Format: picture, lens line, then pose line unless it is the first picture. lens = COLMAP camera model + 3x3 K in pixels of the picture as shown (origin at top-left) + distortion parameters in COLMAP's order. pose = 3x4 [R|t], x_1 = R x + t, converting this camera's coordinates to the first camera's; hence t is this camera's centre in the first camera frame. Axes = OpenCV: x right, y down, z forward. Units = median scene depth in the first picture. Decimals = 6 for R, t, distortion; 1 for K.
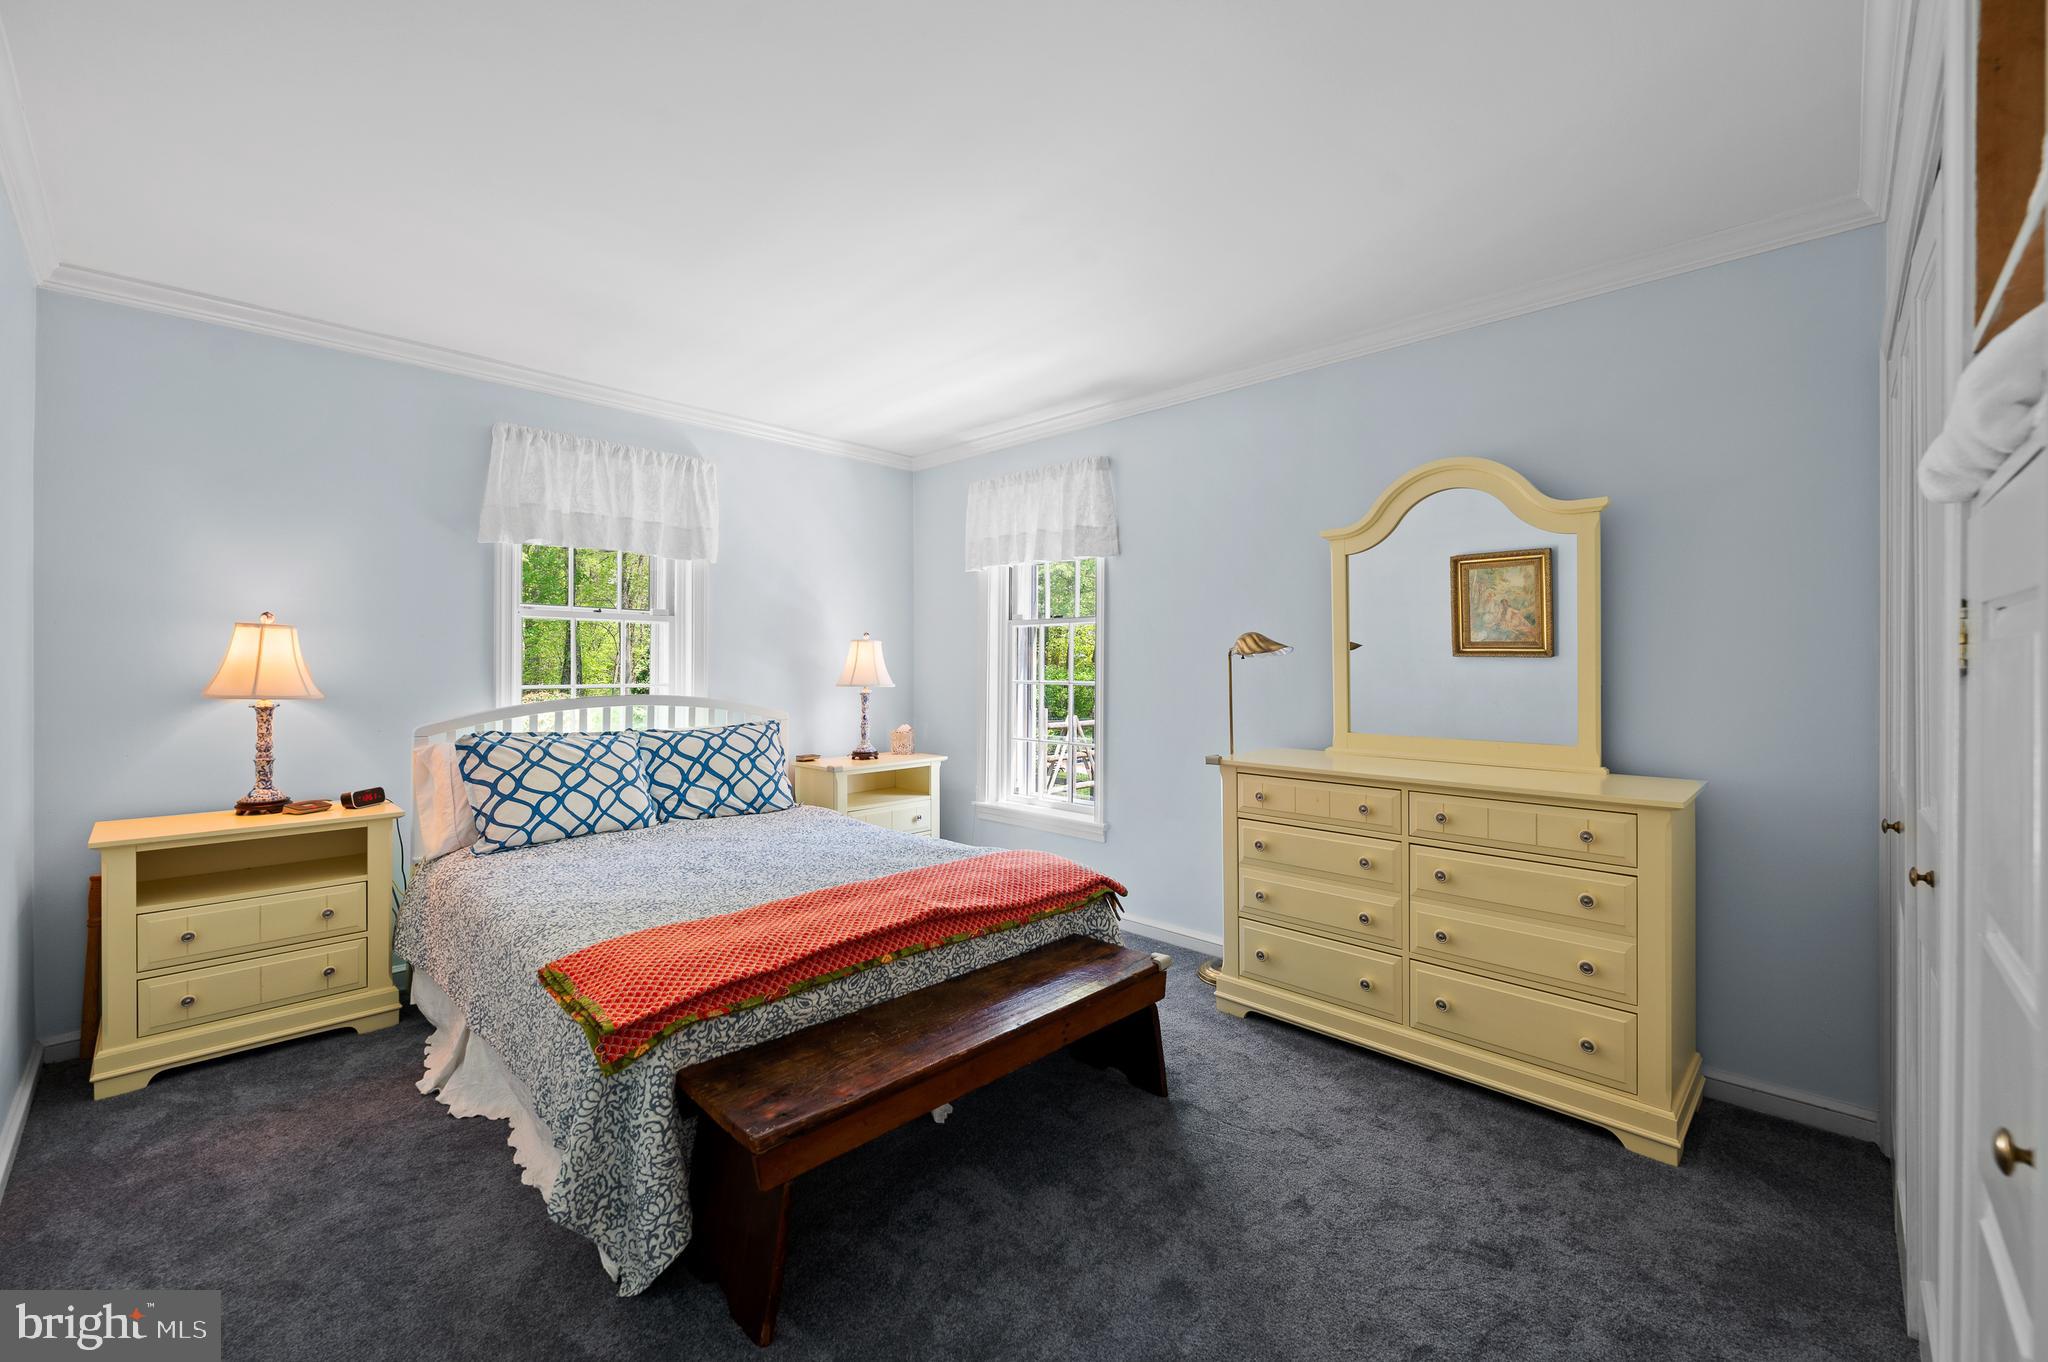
lens RADIAL K [[817.4, 0, 1030.2], [0, 817.4, 669.4], [0, 0, 1]] dist [-0.001655, 0.000580]
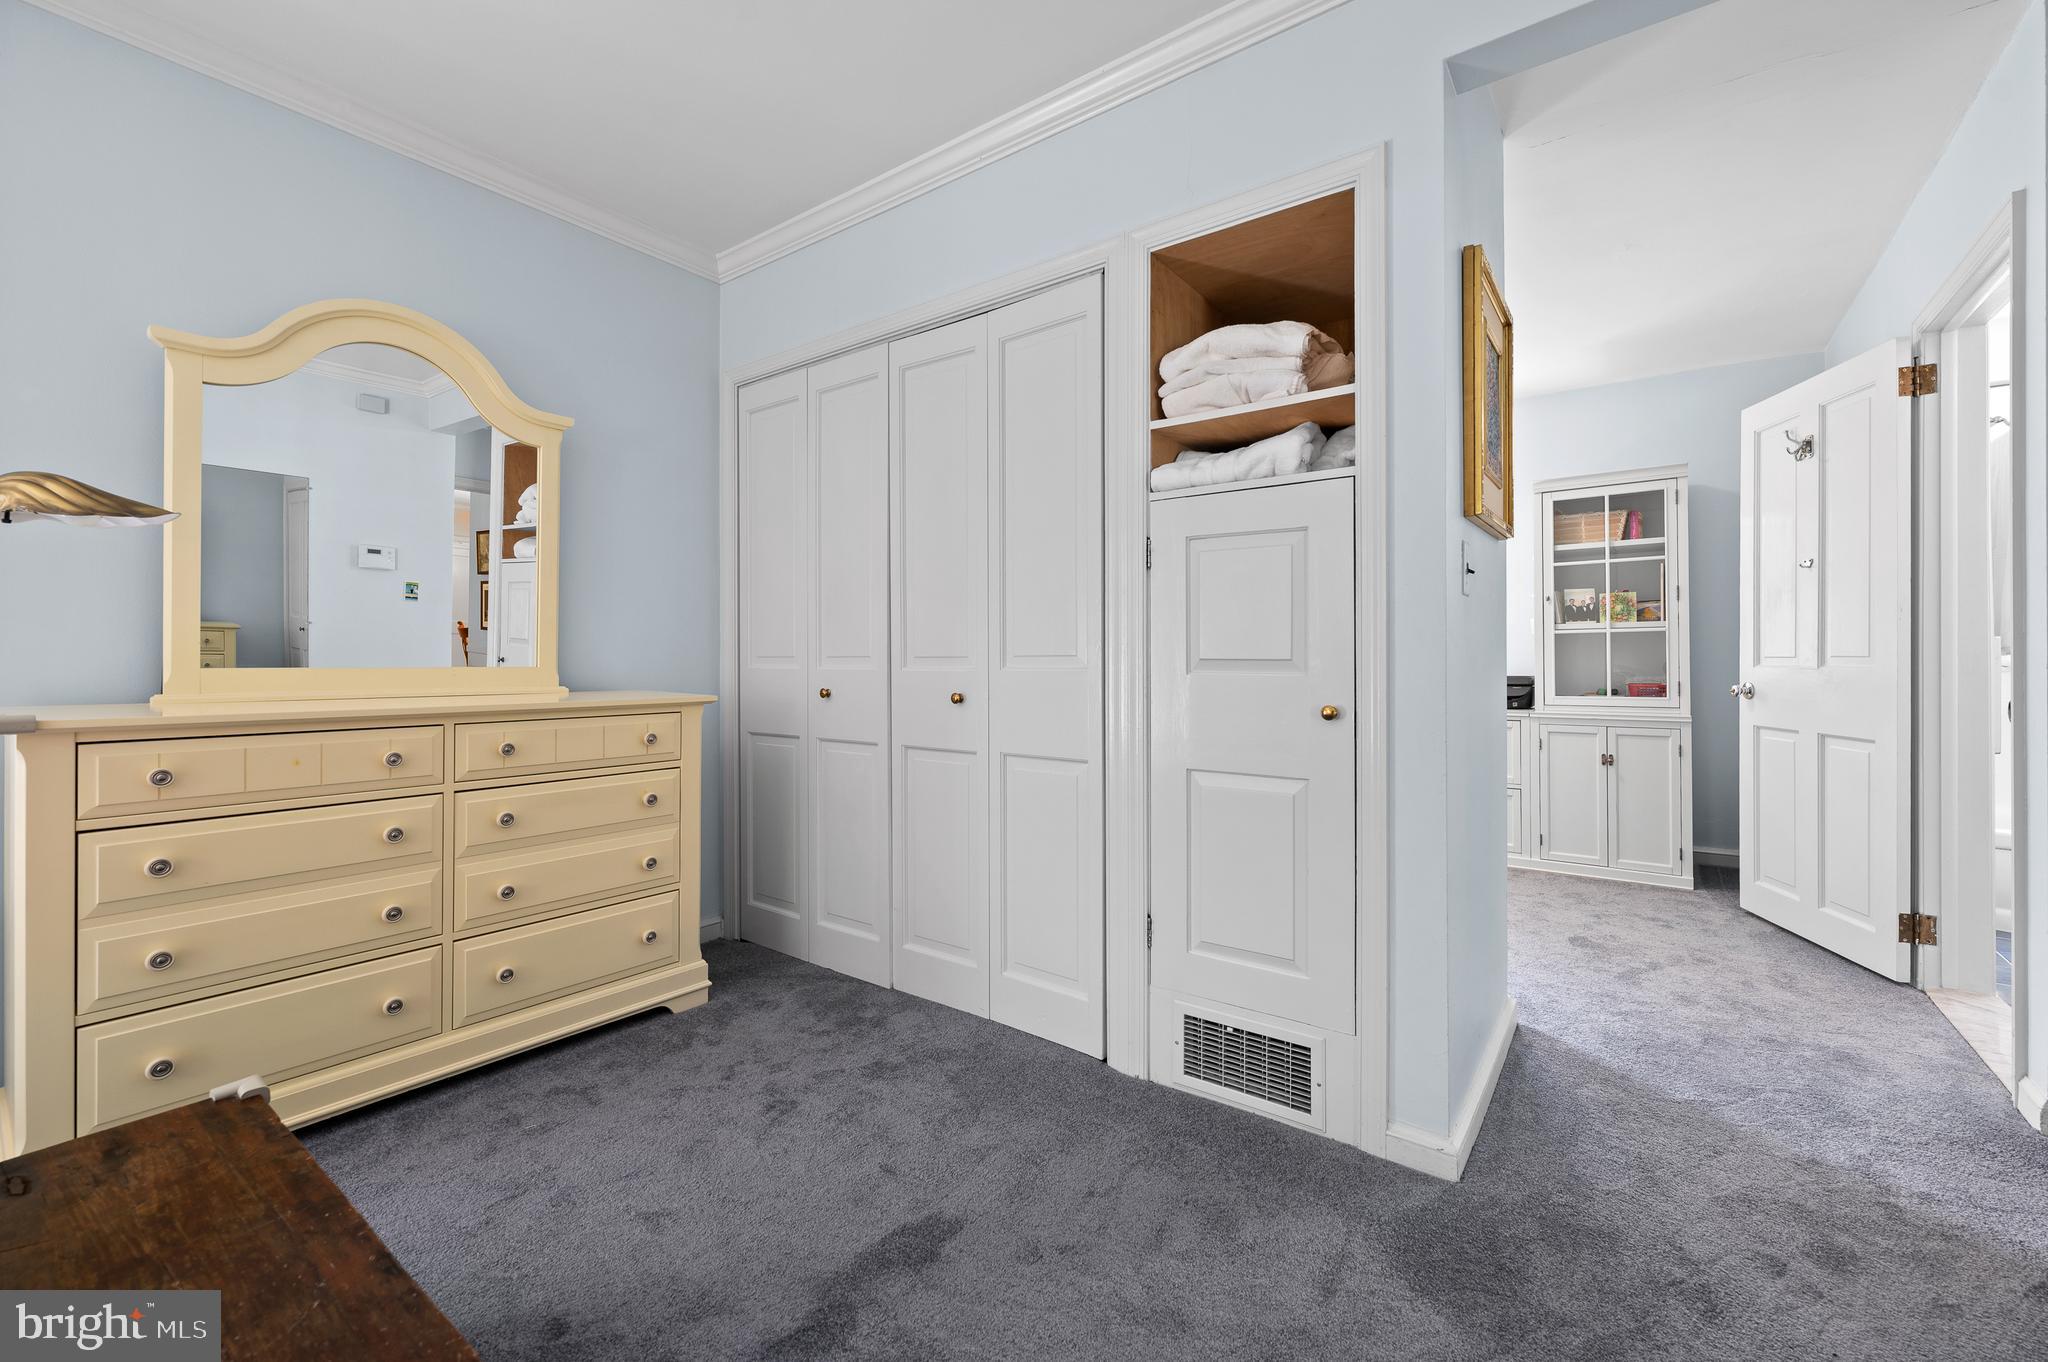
lens RADIAL K [[817.4, 0, 1033.3], [0, 817.4, 665.7], [0, 0, 1]] dist [-0.001655, 0.000580]
pose [[-0.120017, -0.007627, 0.992742, -0.382655], [0.003901, 0.999959, 0.008154, 0.092002], [-0.992764, 0.004852, -0.119983, 0.568701]]
